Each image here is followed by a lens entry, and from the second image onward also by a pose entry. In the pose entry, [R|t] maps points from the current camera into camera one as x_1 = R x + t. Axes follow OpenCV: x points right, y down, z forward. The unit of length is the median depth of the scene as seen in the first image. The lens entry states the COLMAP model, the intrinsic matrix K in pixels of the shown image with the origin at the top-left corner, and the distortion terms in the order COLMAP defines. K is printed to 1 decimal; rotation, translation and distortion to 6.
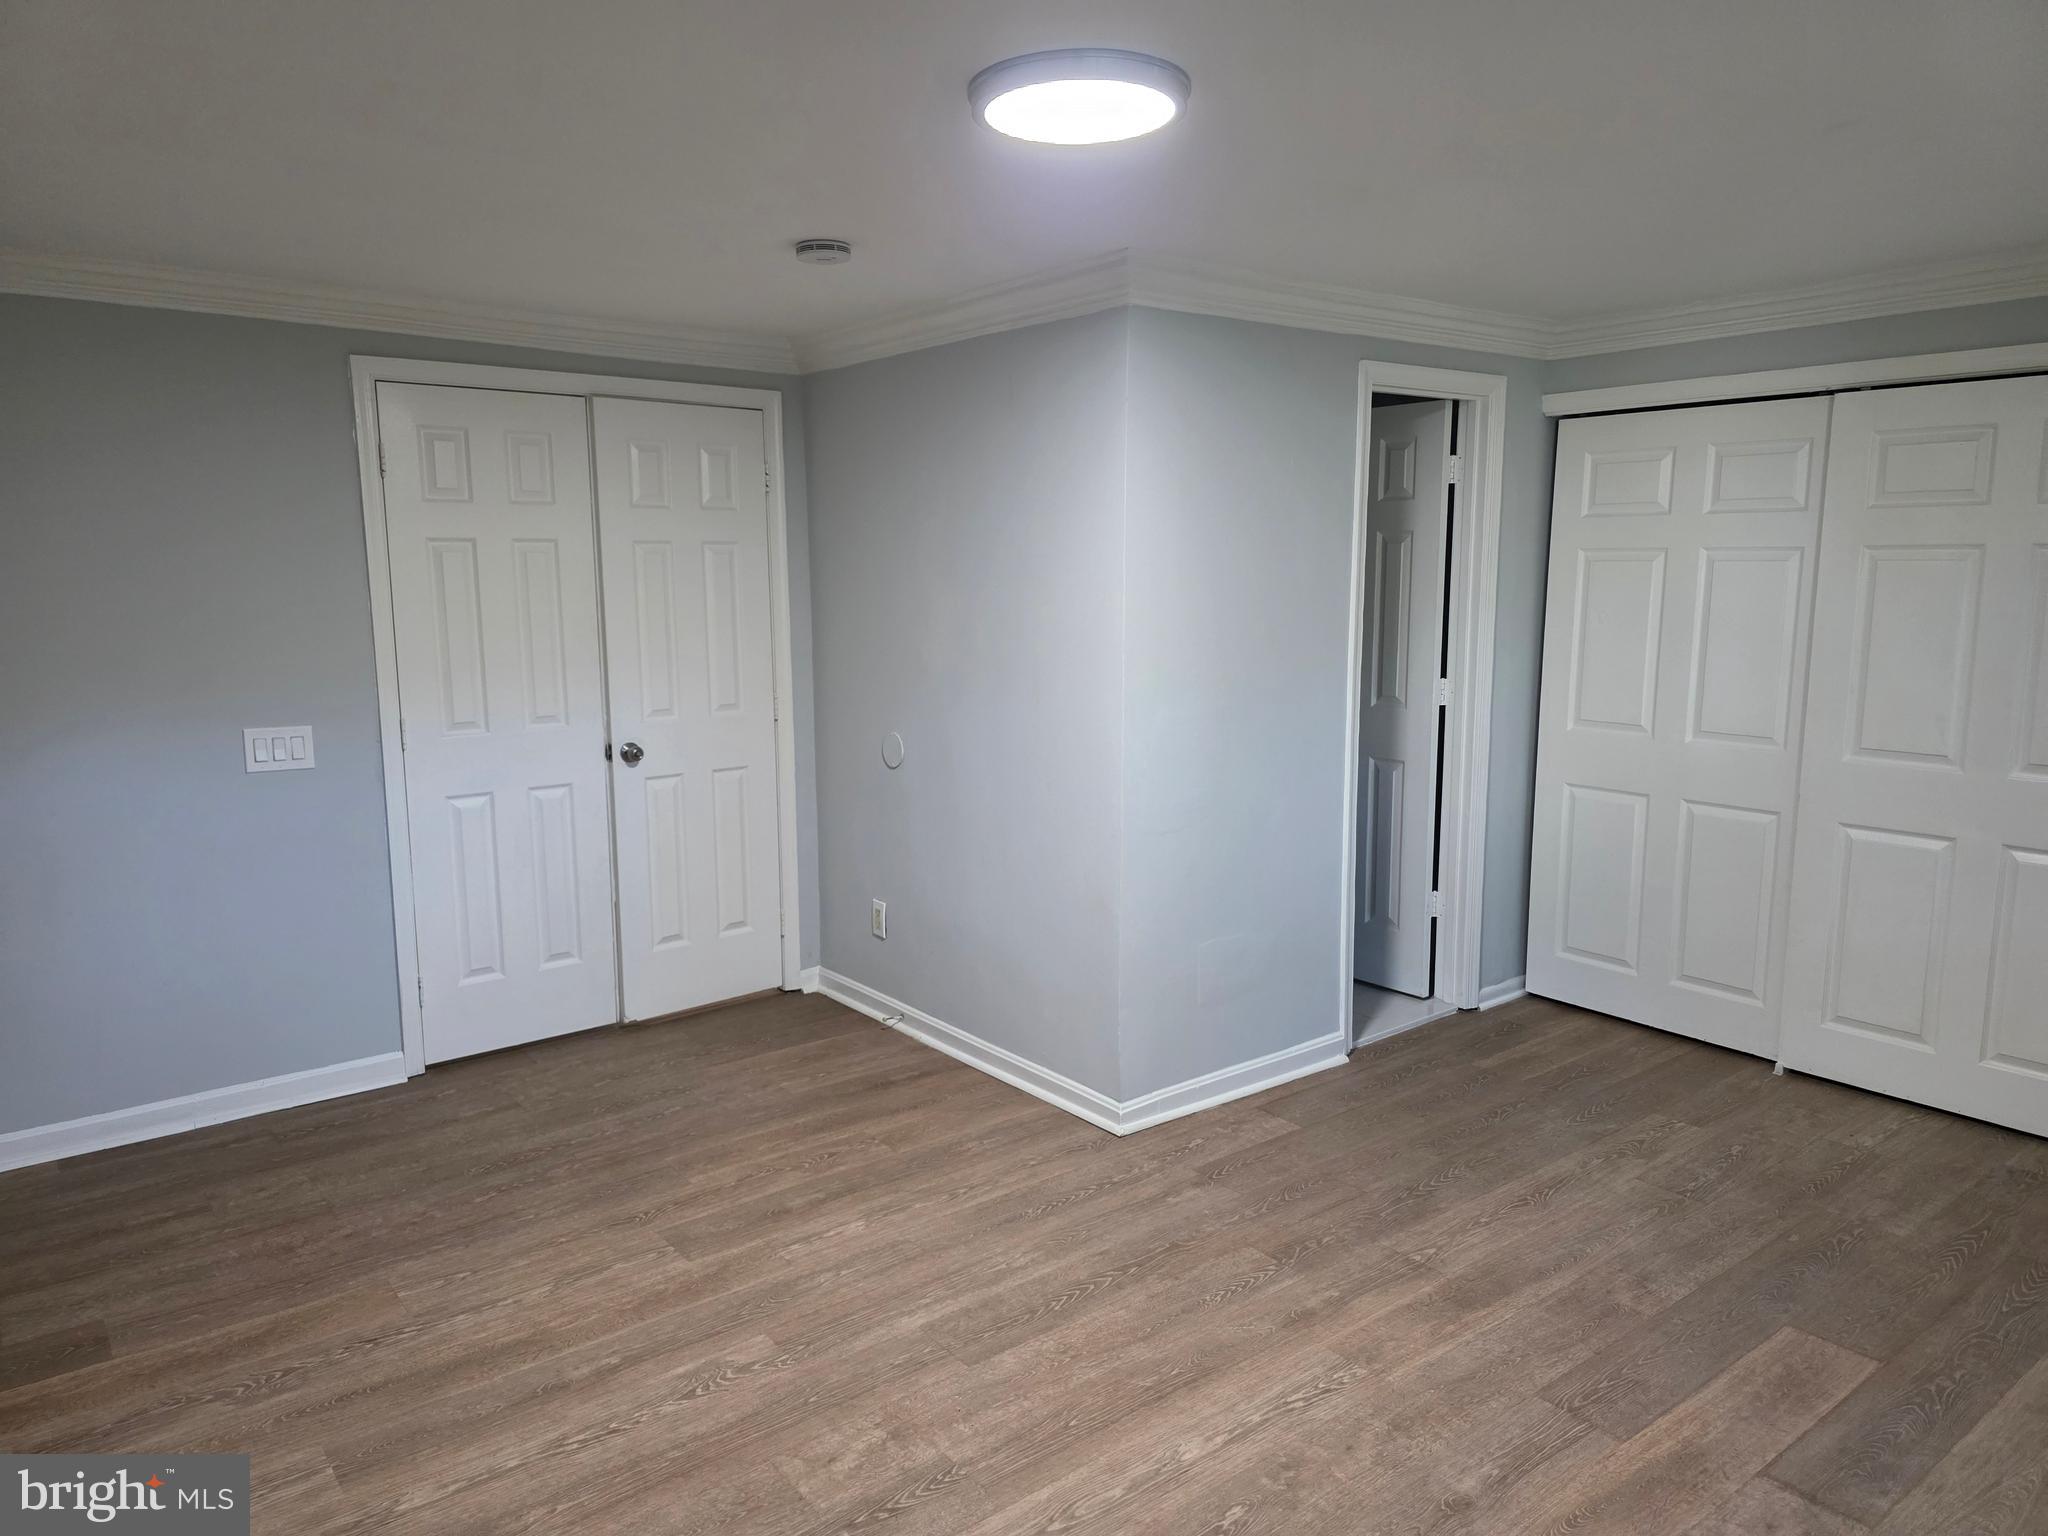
lens RADIAL K [[1376.8, 0, 1029.0], [0, 1376.8, 778.5], [0, 0, 1]] dist [0.066811, -0.061735]
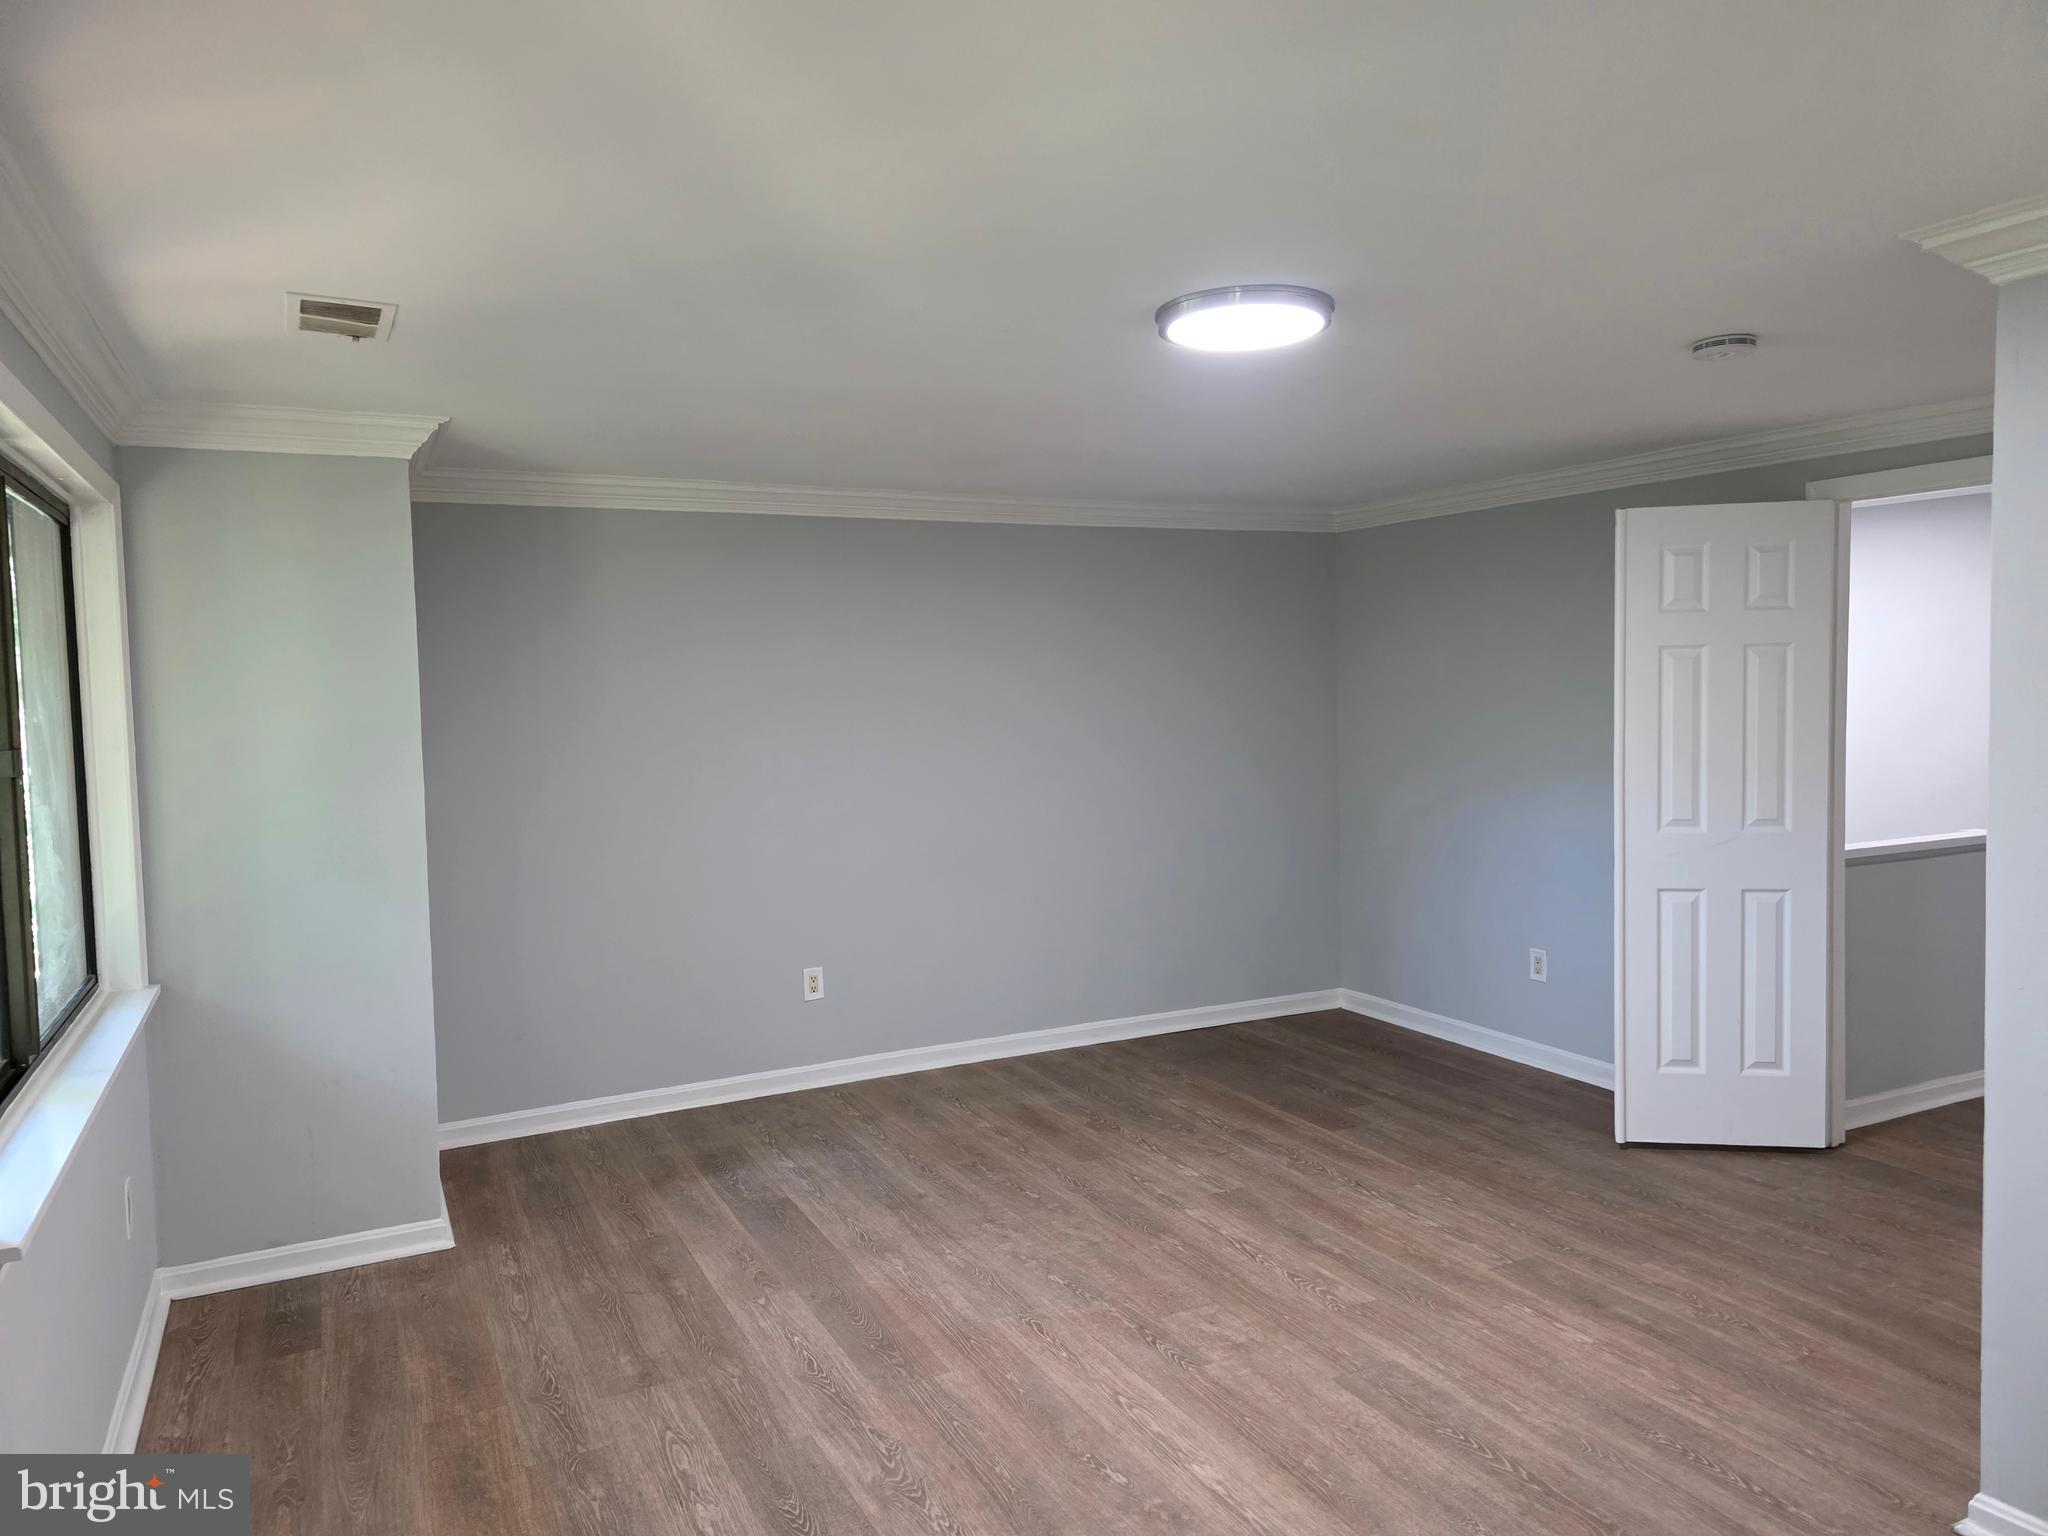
lens RADIAL K [[1376.8, 0, 1002.7], [0, 1376.8, 799.9], [0, 0, 1]] dist [0.066811, -0.061735]
pose [[-0.206839, 0.091464, -0.974090, 0.998502], [-0.129172, 0.984352, 0.119856, -0.133454], [0.969810, 0.150616, -0.191788, 0.822274]]
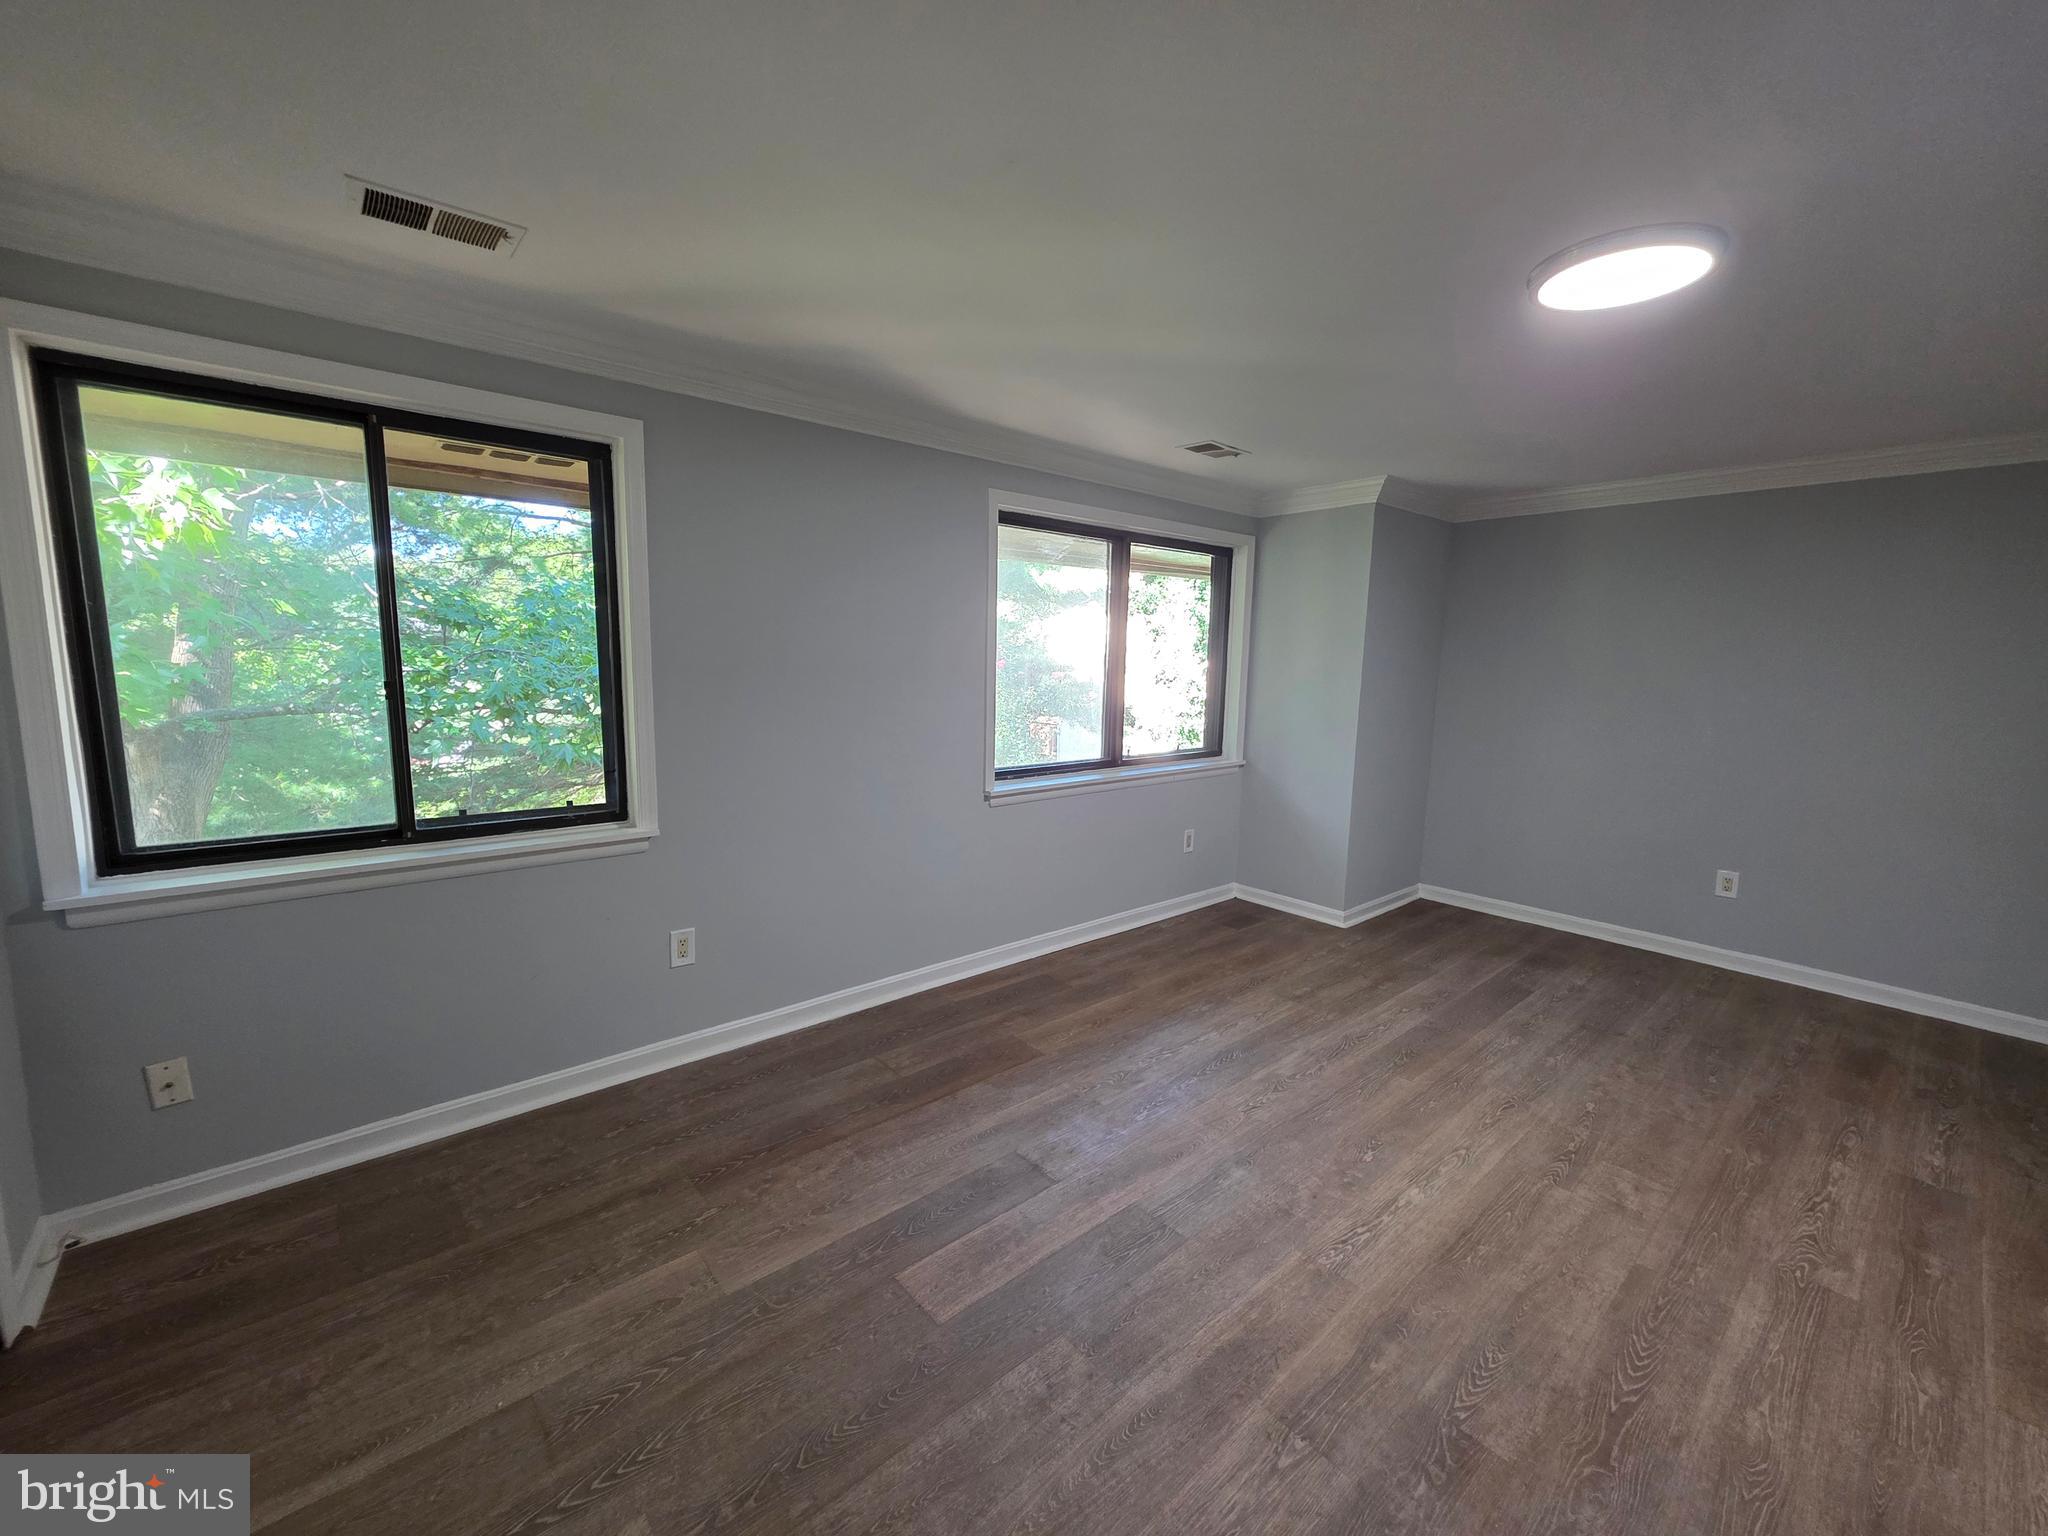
lens RADIAL K [[816.2, 0, 1015.2], [0, 816.2, 764.0], [0, 0, 1]] dist [0.008381, -0.000736]
pose [[-0.998950, -0.011733, -0.044281, 0.505536], [-0.024088, 0.956752, 0.289907, -0.185183], [0.038965, 0.290670, -0.956030, 1.435220]]
